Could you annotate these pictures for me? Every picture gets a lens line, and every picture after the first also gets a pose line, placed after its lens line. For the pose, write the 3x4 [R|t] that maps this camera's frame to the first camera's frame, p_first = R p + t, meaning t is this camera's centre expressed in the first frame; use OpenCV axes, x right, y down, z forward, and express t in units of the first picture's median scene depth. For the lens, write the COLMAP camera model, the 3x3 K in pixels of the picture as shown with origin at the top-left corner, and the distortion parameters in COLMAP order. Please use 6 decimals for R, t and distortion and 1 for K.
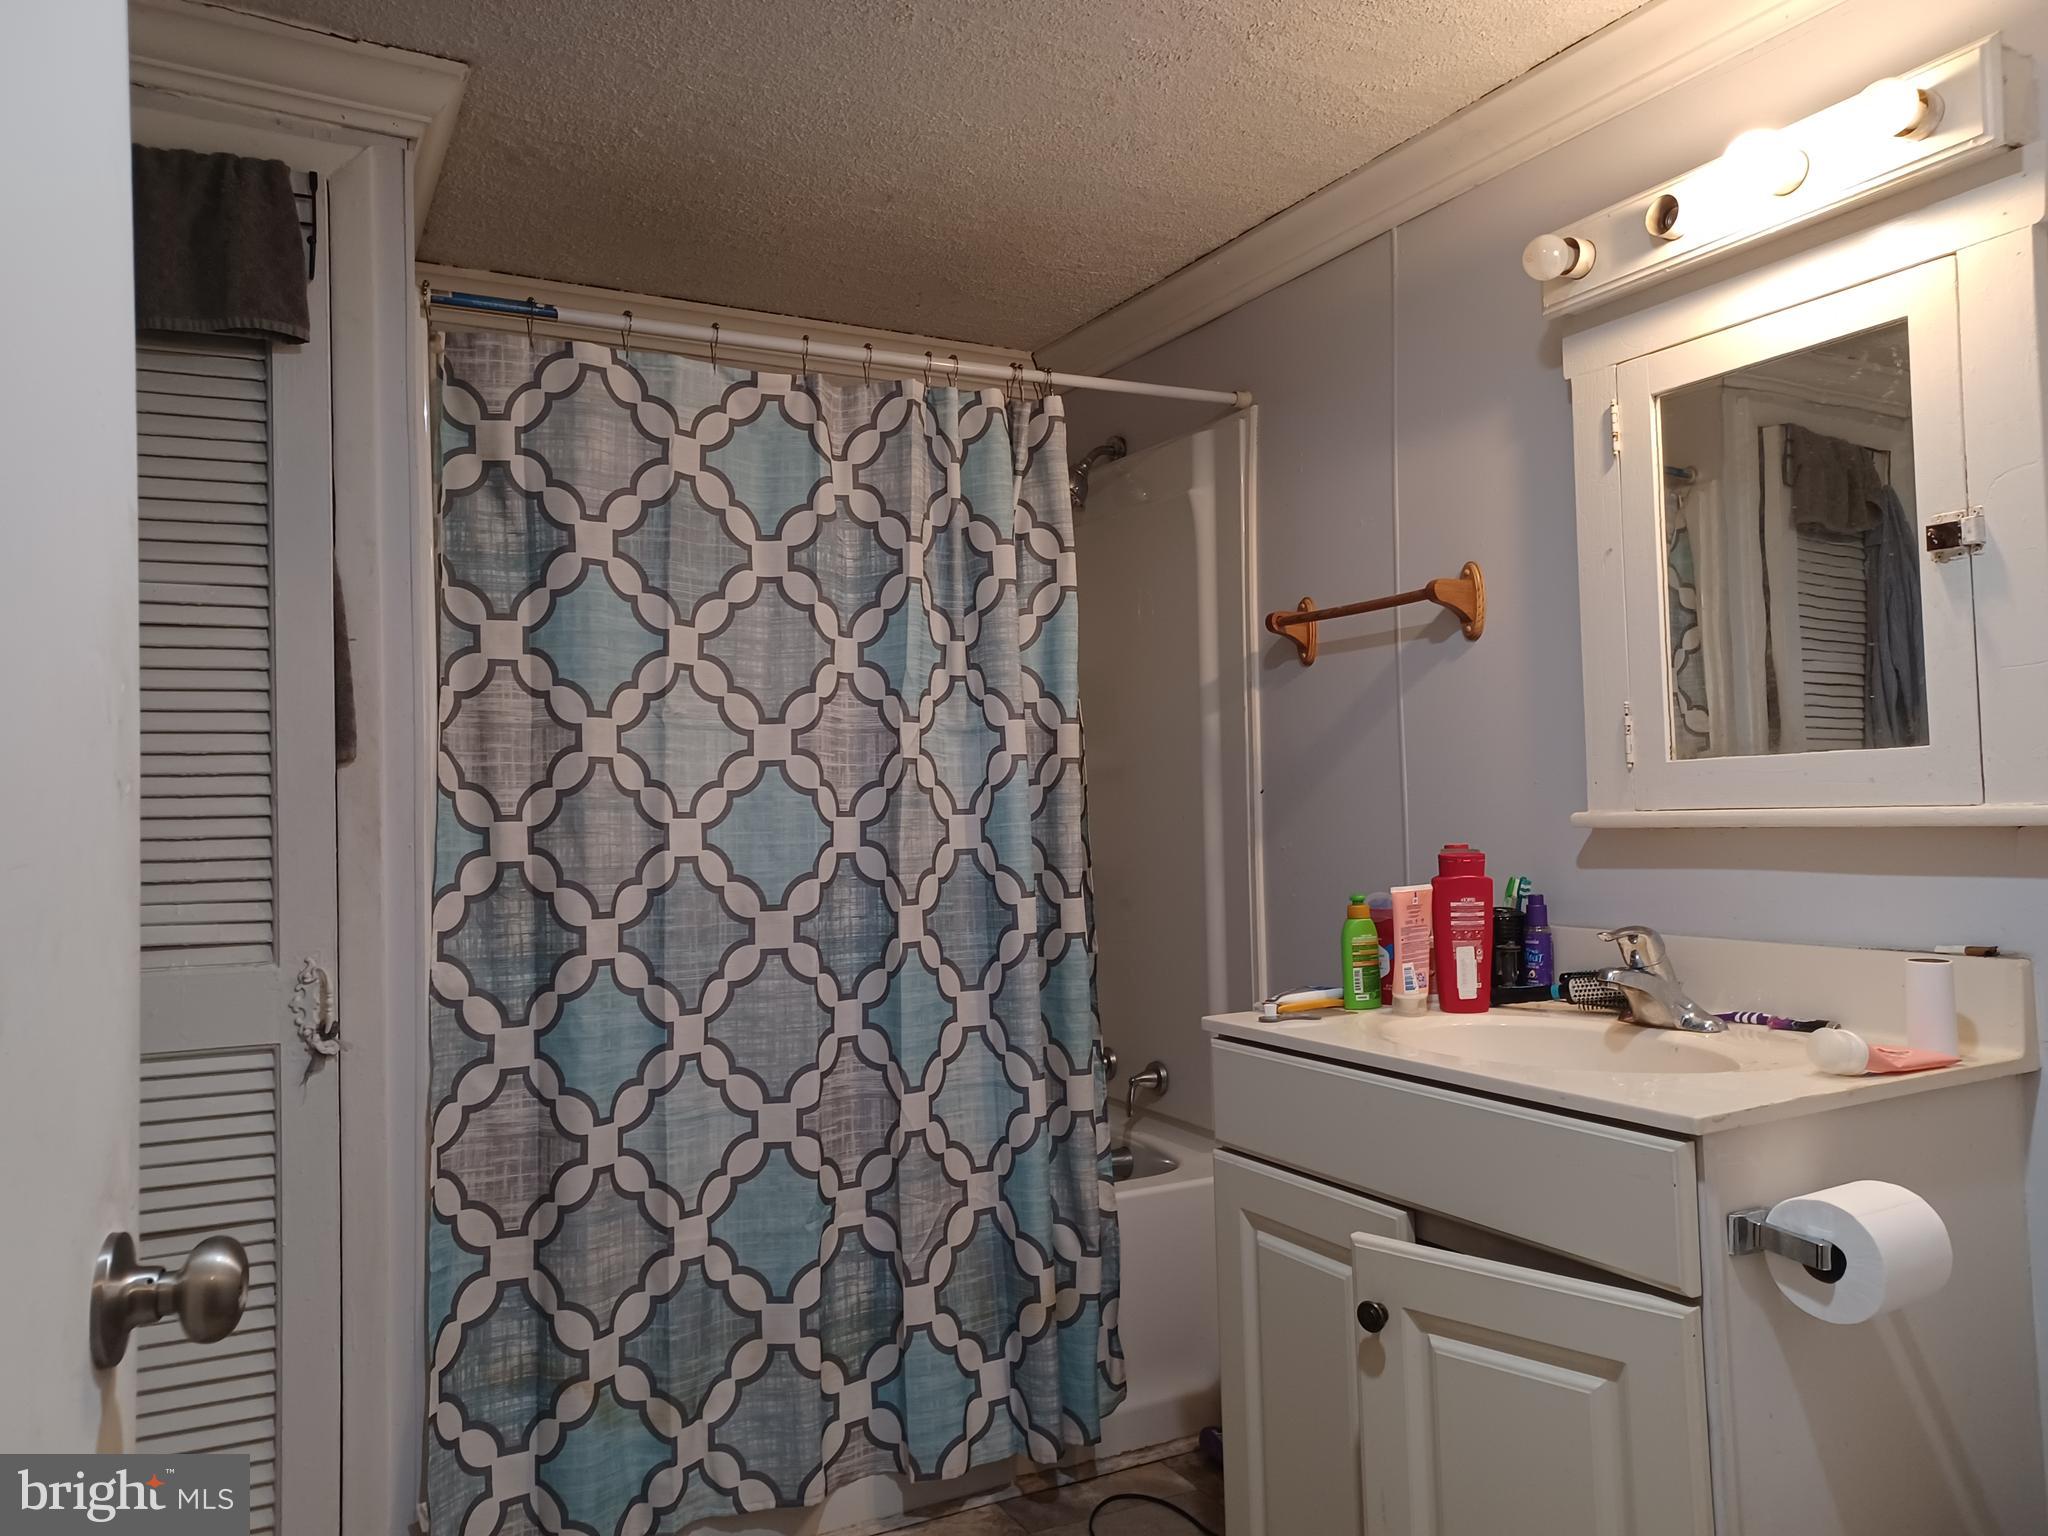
lens RADIAL K [[1463.5, 0, 1019.9], [0, 1463.5, 764.5], [0, 0, 1]] dist [0.036108, -0.012906]
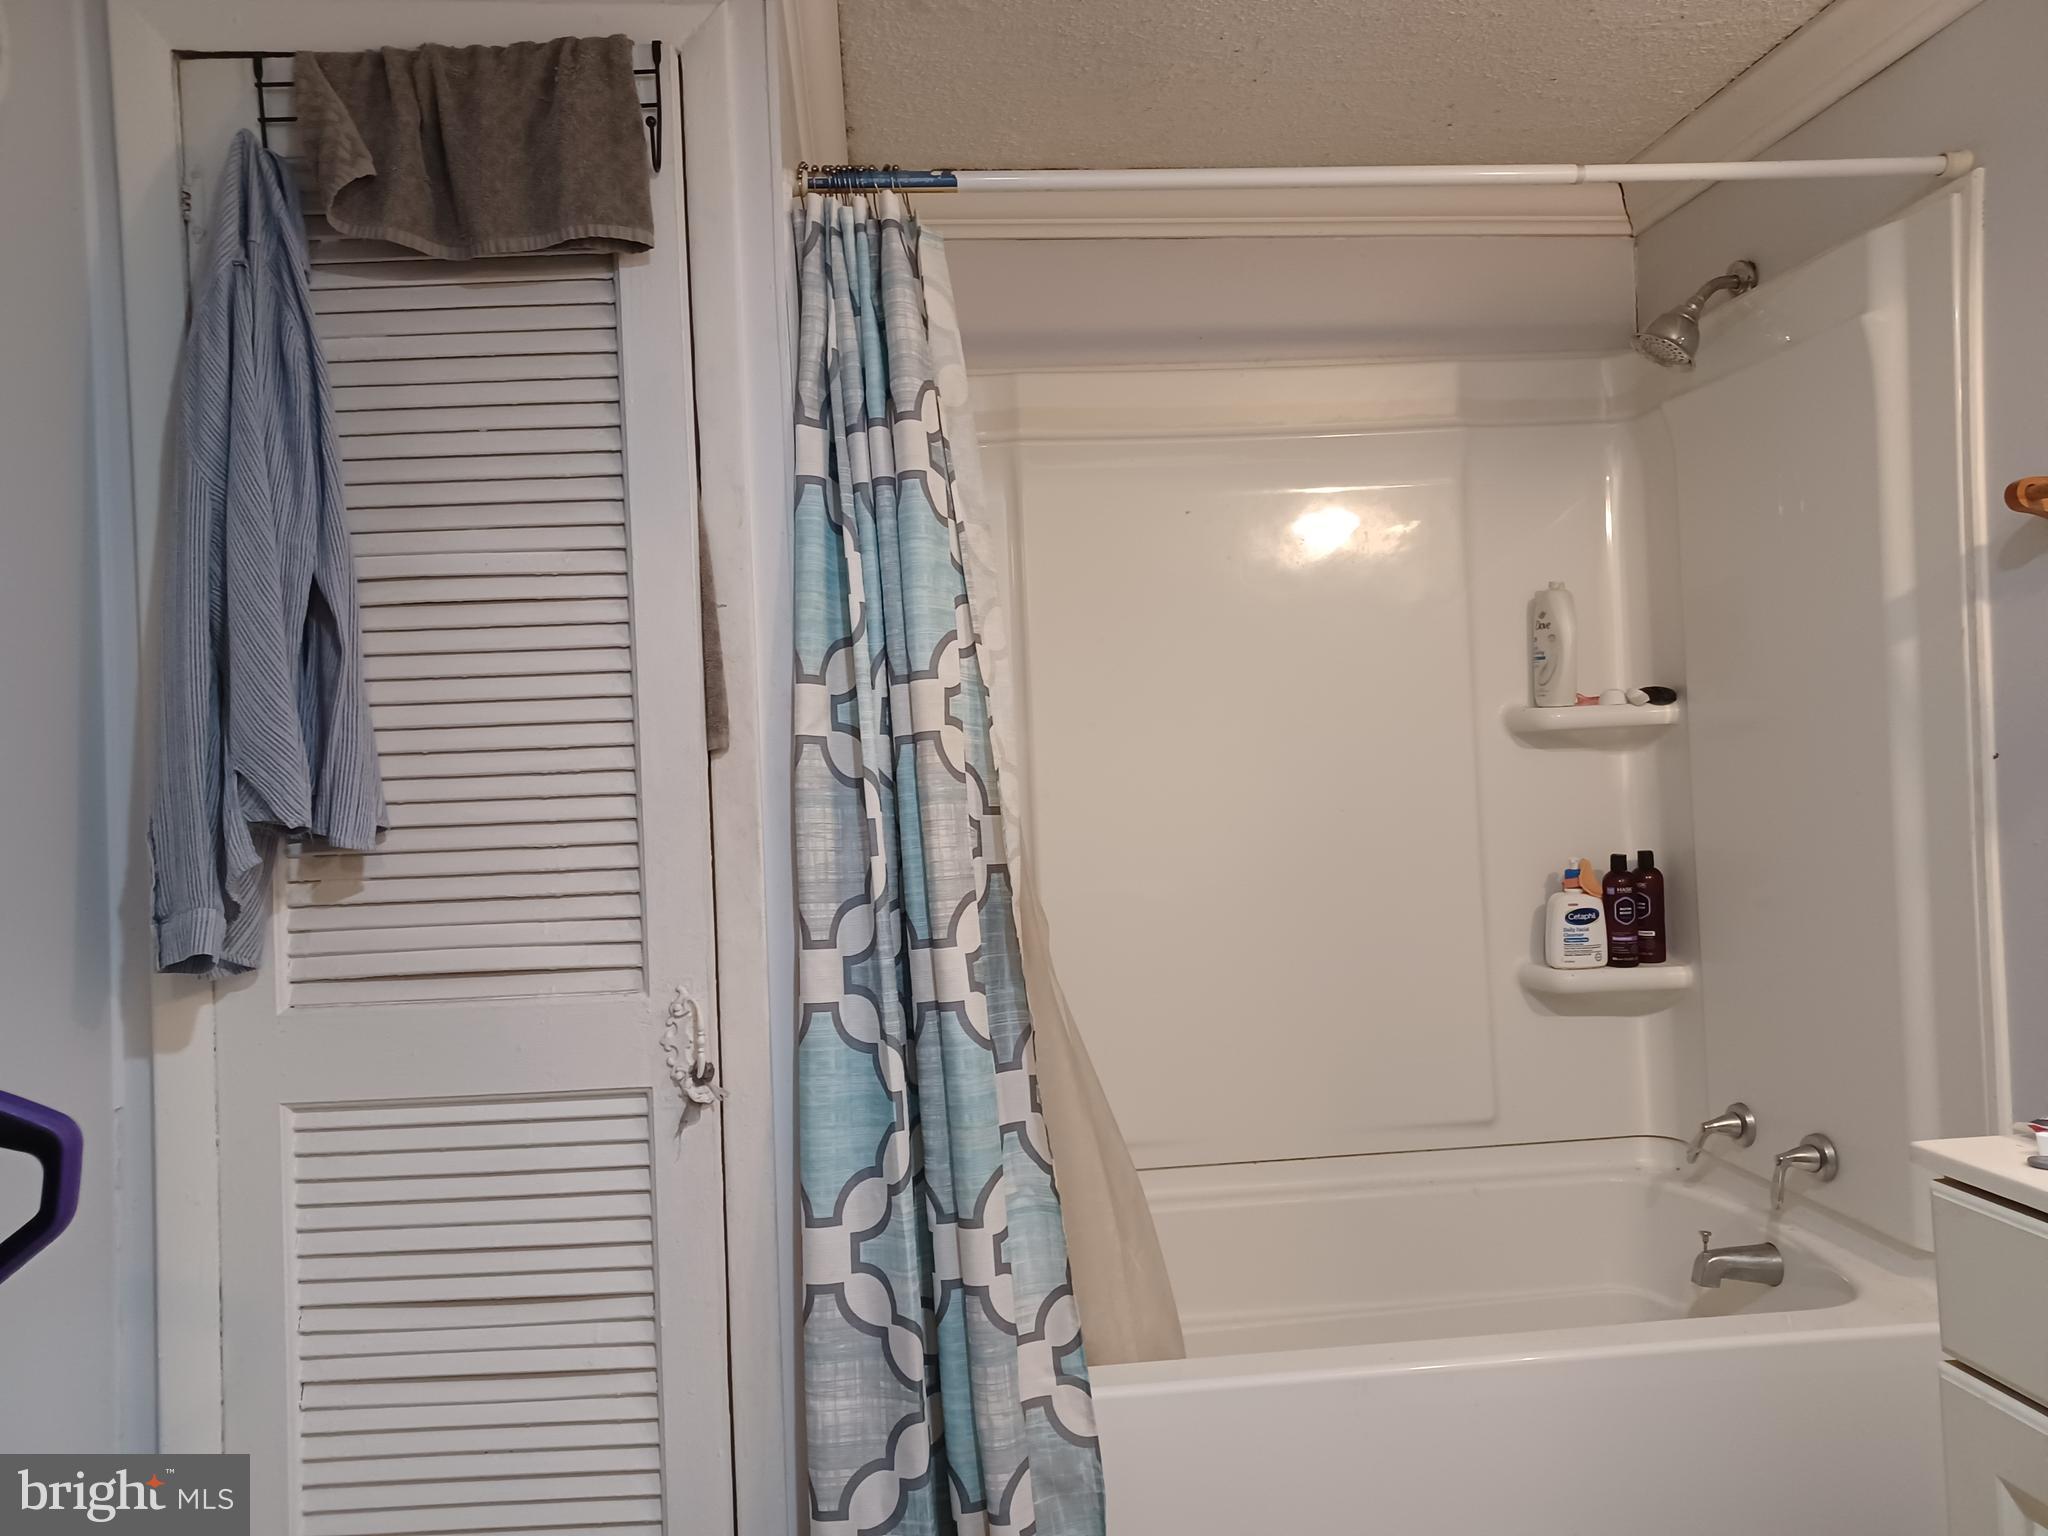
lens RADIAL K [[1463.5, 0, 1022.3], [0, 1463.5, 759.7], [0, 0, 1]] dist [0.036108, -0.012906]
pose [[0.924276, -0.015457, -0.381411, 0.020263], [0.028627, 0.999173, 0.028880, -0.016977], [0.380650, -0.037612, 0.923954, 0.304463]]
